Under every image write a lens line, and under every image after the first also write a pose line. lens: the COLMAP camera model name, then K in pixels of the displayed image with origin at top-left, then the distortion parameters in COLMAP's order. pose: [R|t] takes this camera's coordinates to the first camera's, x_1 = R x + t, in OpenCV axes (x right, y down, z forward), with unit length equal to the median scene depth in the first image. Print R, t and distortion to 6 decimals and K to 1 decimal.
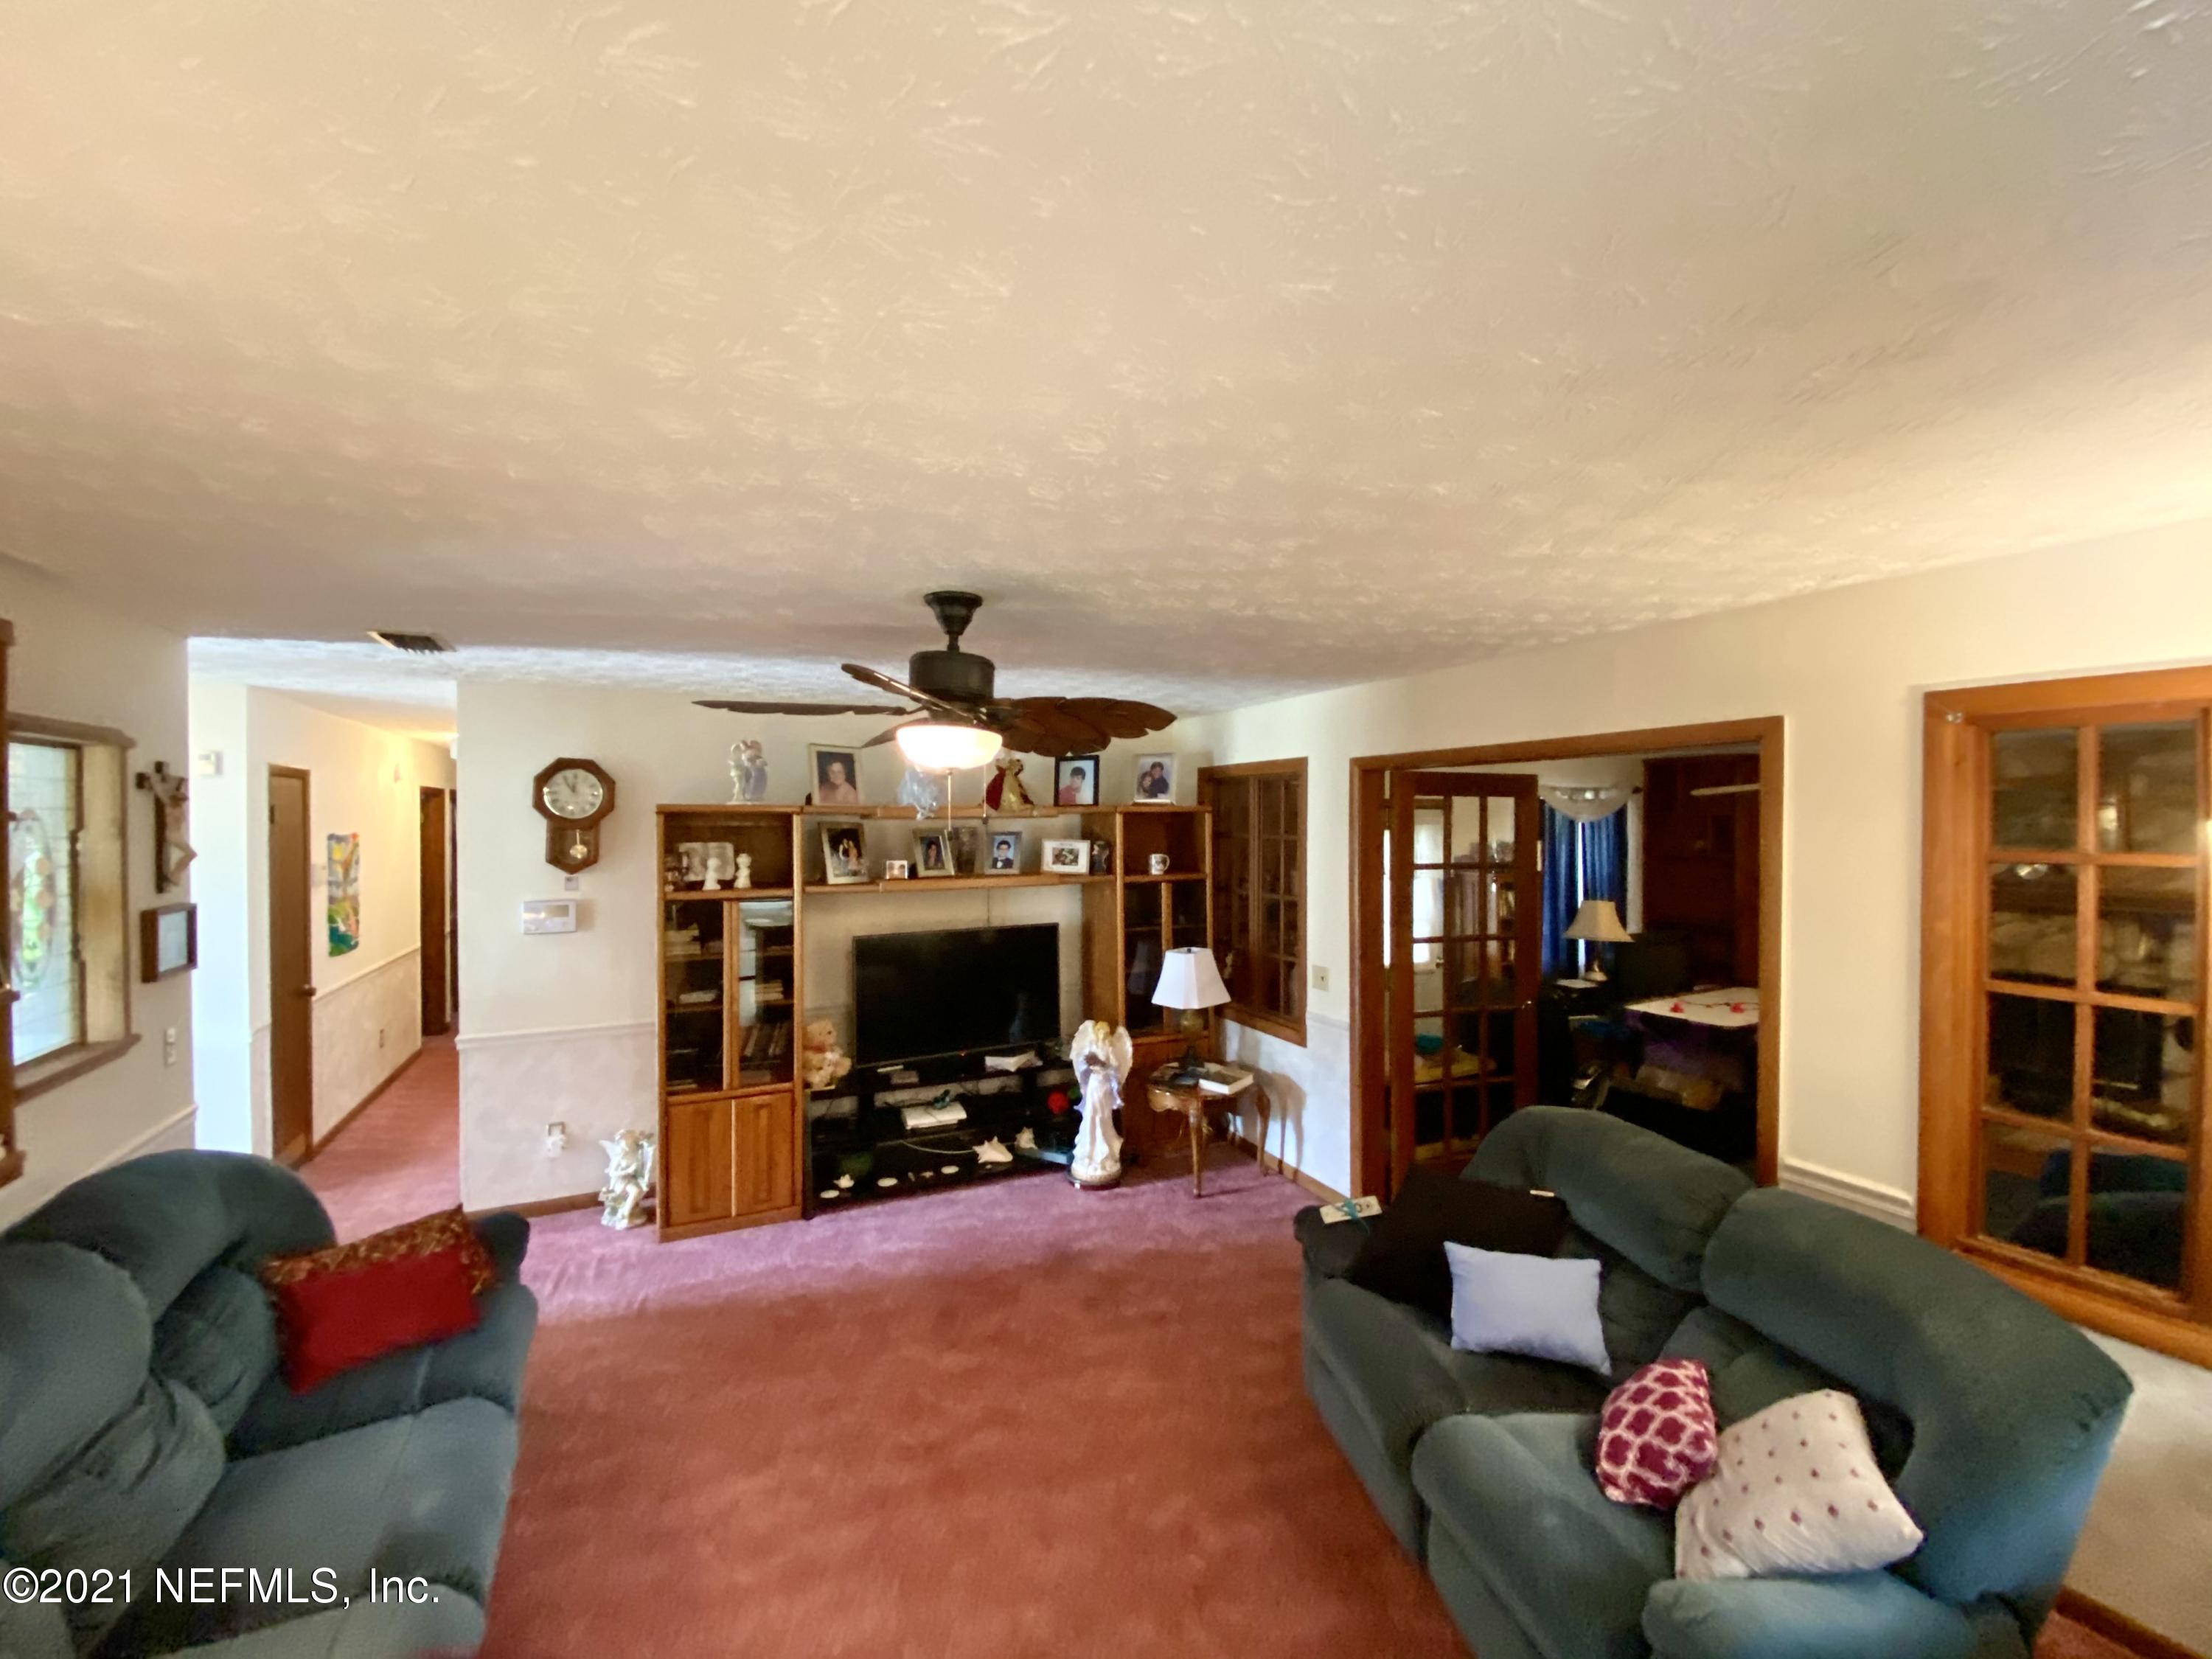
lens RADIAL K [[895.4, 0, 1106.0], [0, 895.4, 829.5], [0, 0, 1]] dist [0.020738, -0.021764]
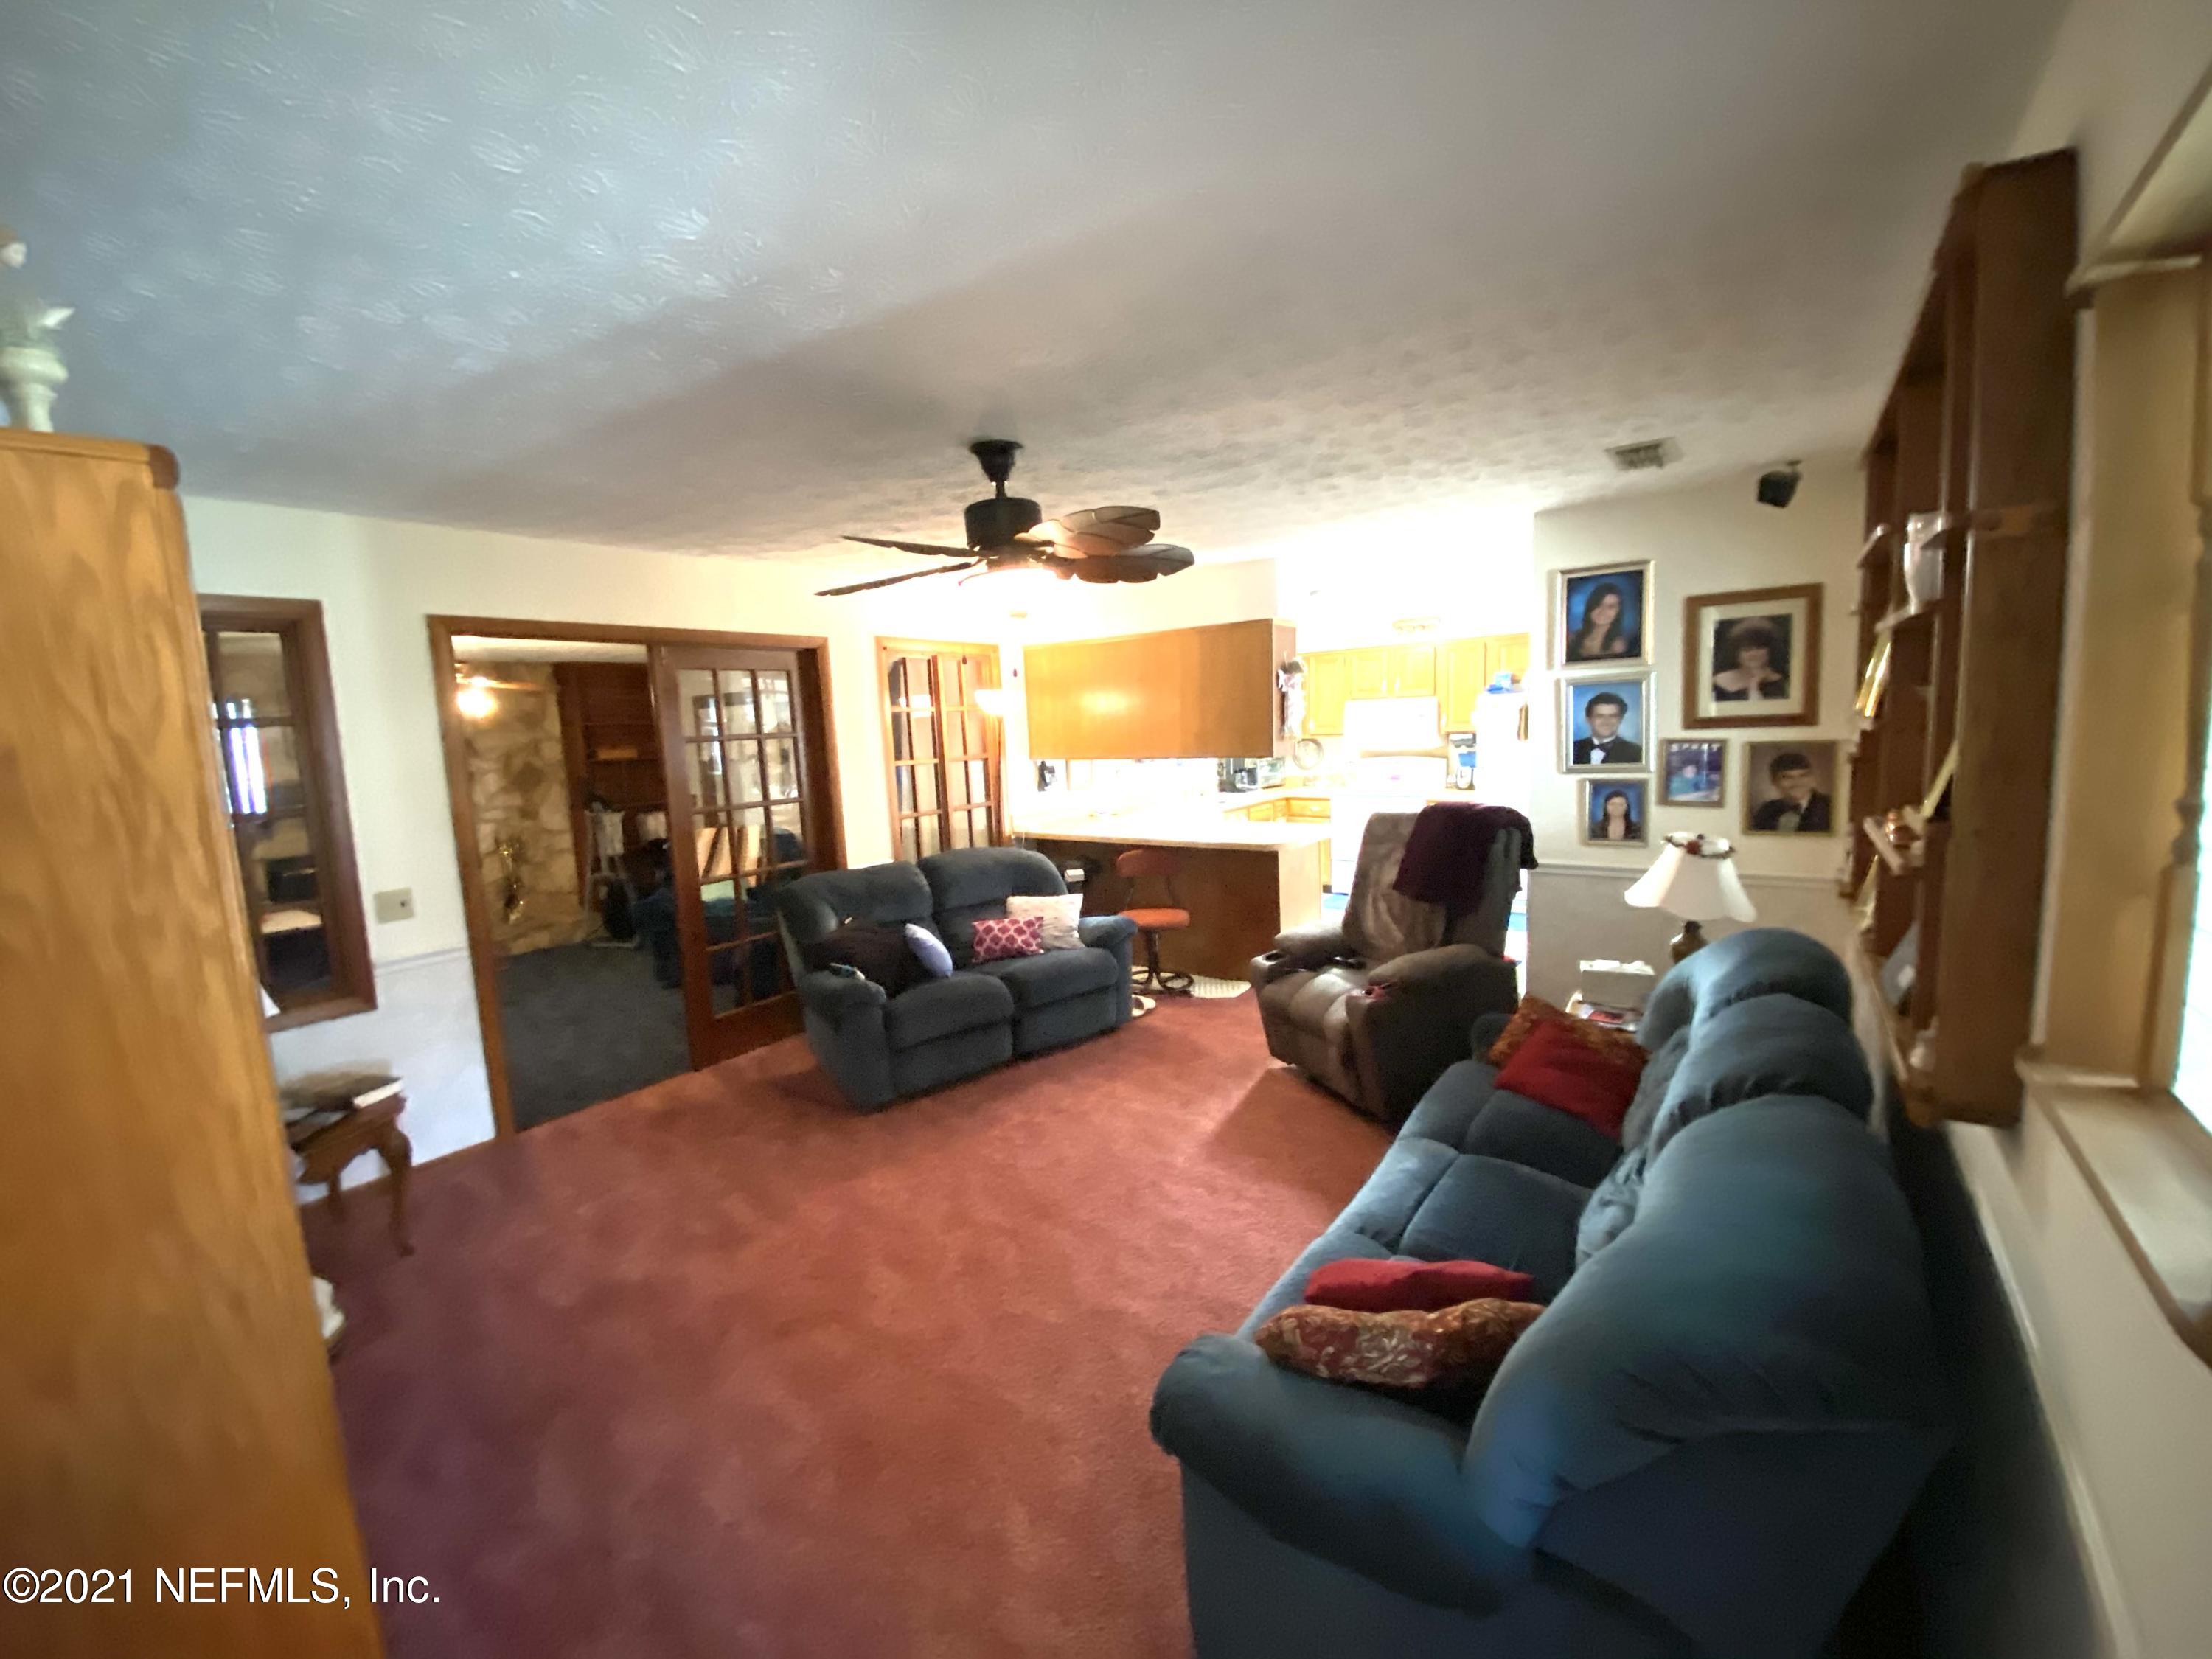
lens RADIAL K [[895.4, 0, 1106.0], [0, 895.4, 829.5], [0, 0, 1]] dist [0.020738, -0.021764]
pose [[-0.480507, -0.084906, 0.872871, -0.947039], [0.059228, 0.989888, 0.128893, 0.055011], [-0.874988, 0.113632, -0.470620, 1.117843]]
